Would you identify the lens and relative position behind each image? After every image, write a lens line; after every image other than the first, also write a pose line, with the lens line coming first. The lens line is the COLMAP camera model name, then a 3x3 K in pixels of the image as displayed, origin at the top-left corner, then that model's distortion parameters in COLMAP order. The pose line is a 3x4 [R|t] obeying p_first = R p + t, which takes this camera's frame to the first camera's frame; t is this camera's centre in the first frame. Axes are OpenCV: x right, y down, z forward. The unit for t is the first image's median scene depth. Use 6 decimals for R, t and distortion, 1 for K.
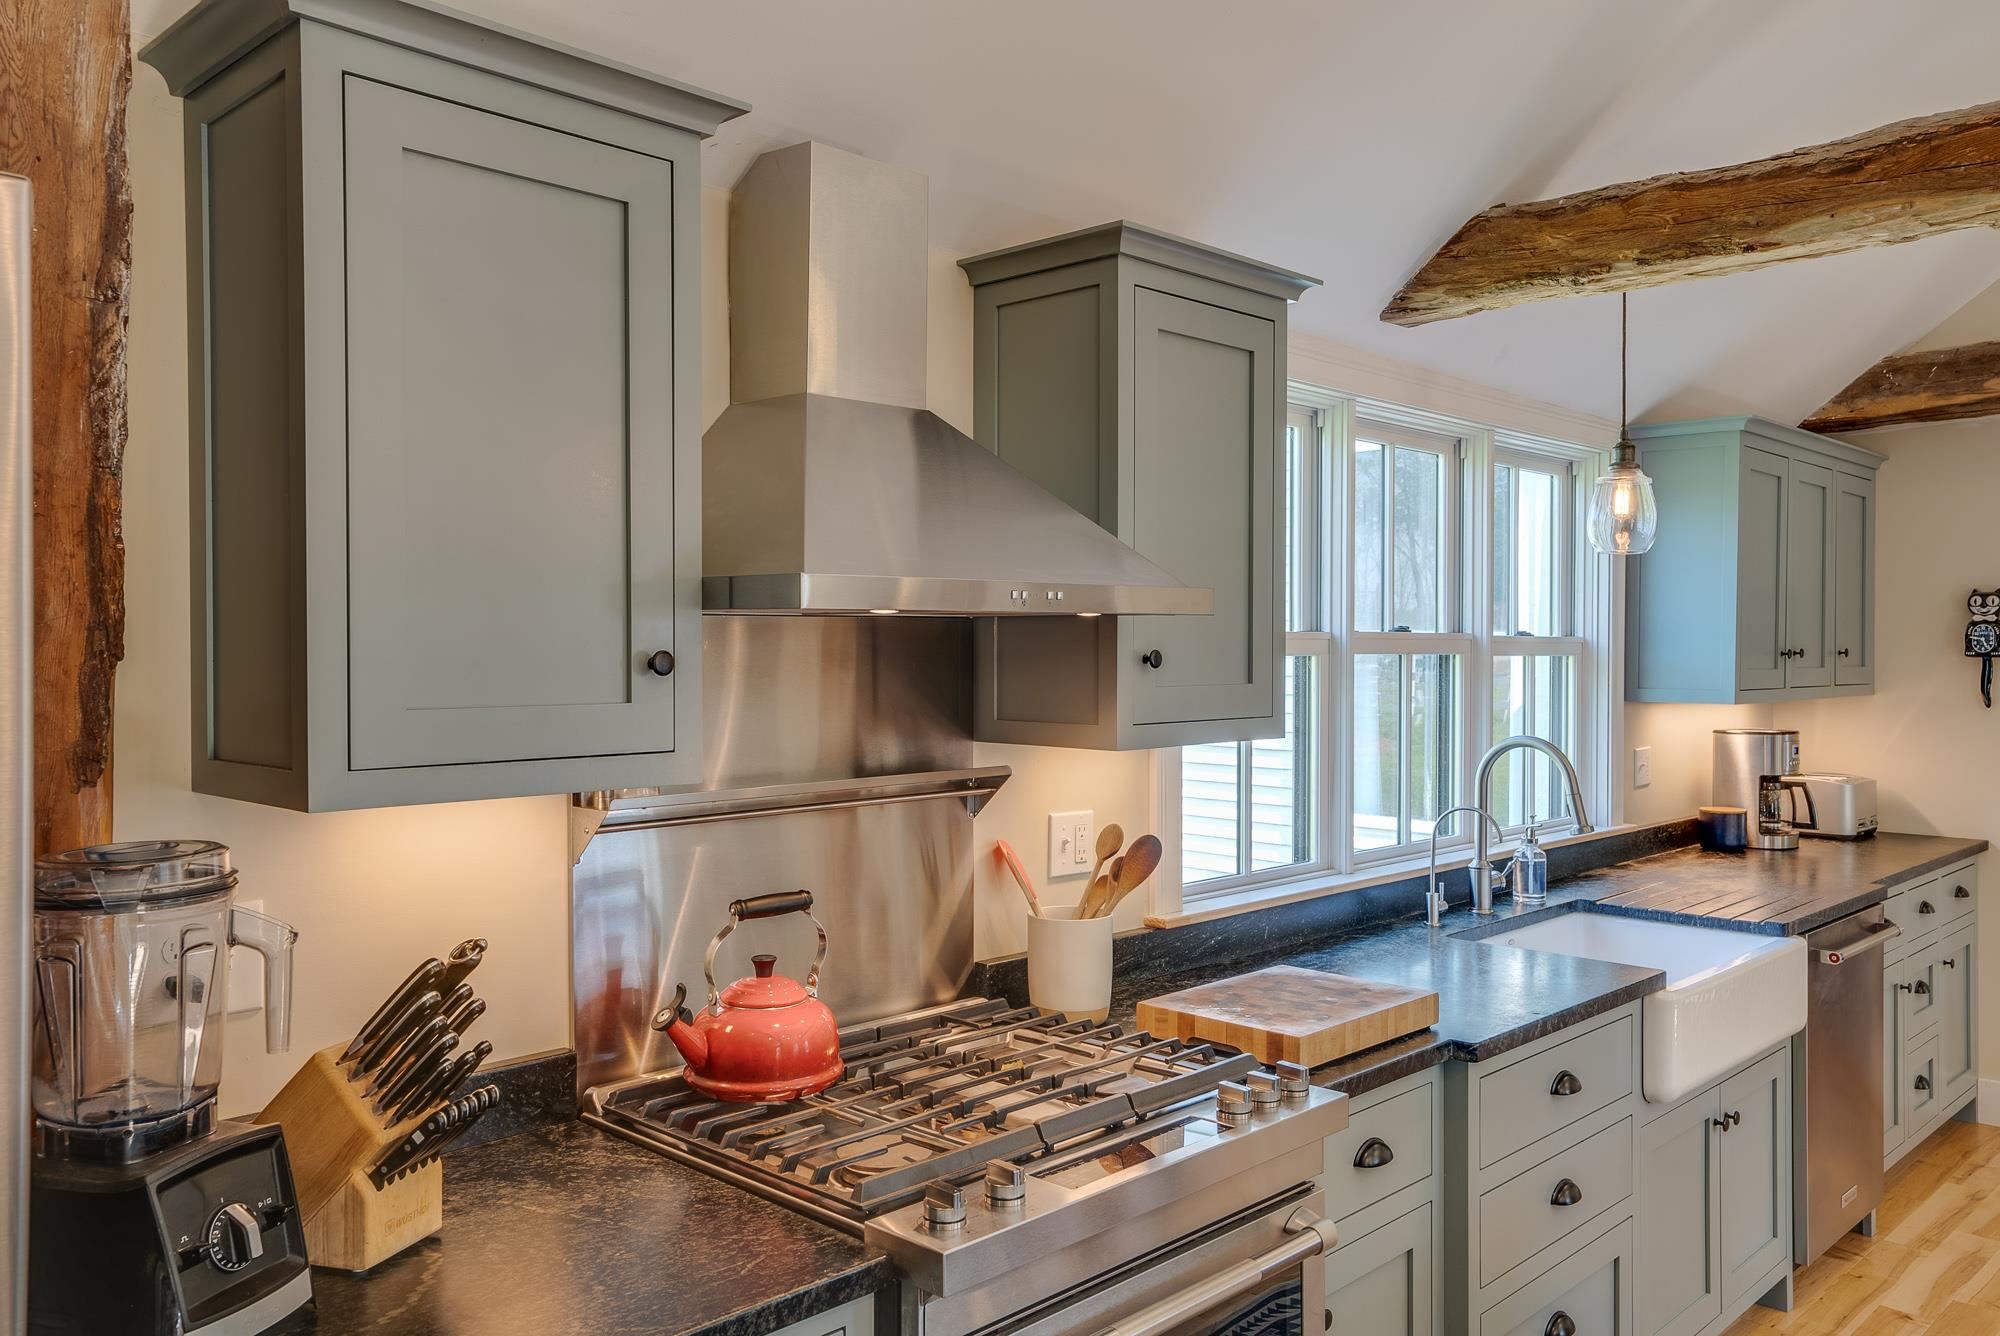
lens RADIAL K [[1561.0, 0, 1000.0], [0, 1561.0, 668.0], [0, 0, 1]] dist [-0.000851, -0.000775]
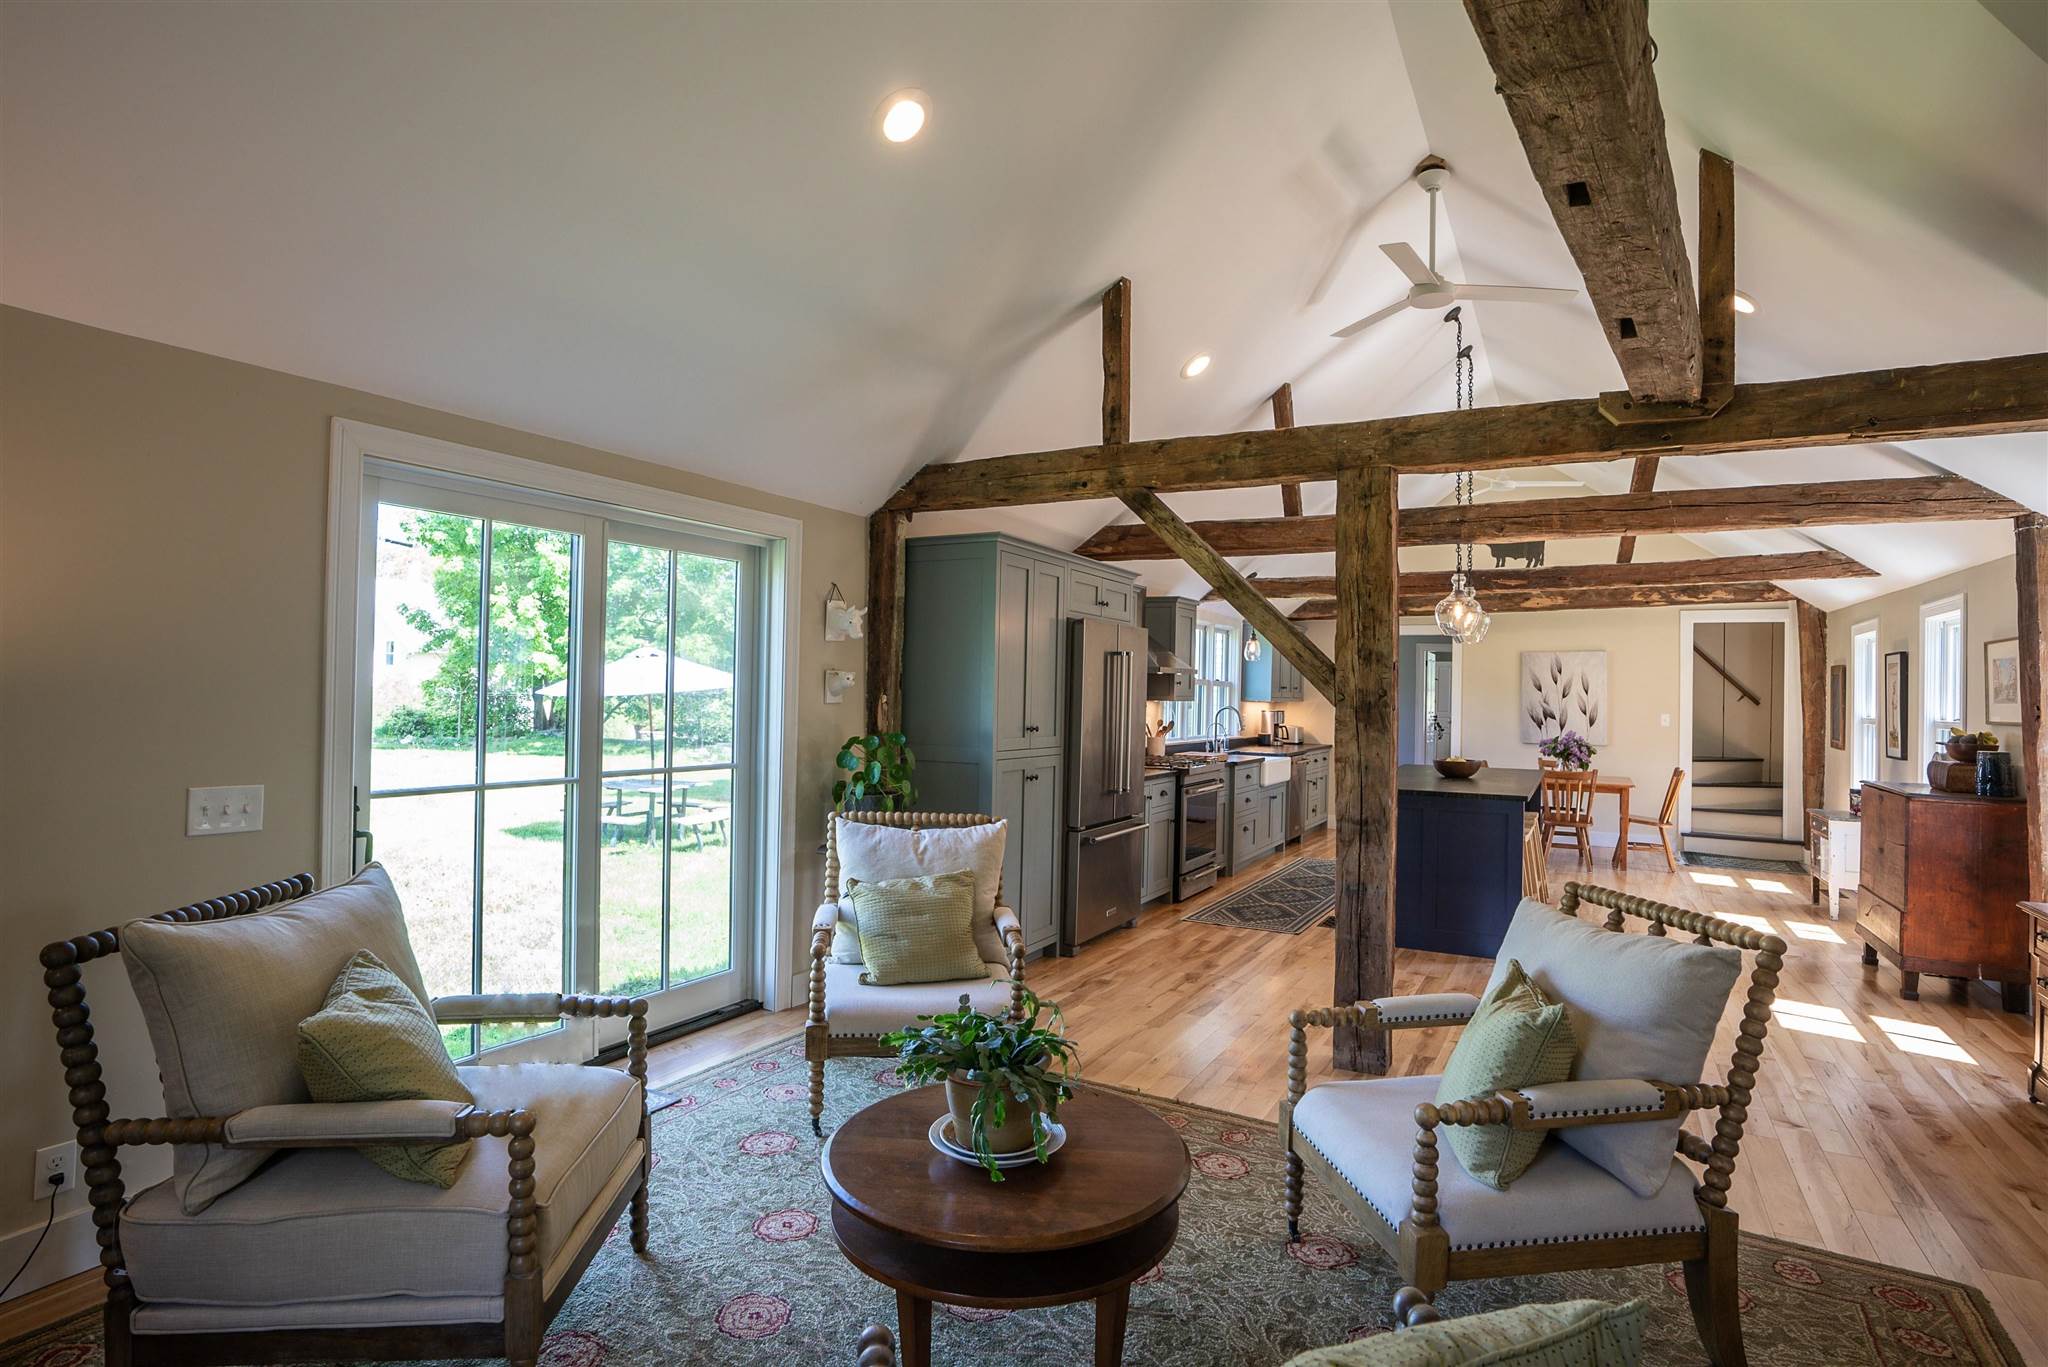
lens RADIAL K [[998.3, 0, 1024.0], [0, 998.3, 683.5], [0, 0, 1]] dist [-0.000162, -0.000032]
pose [[0.968036, 0.026105, 0.249450, -0.644861], [-0.022053, 0.999576, -0.019026, 0.034952], [-0.249841, 0.012916, 0.968201, -1.075324]]
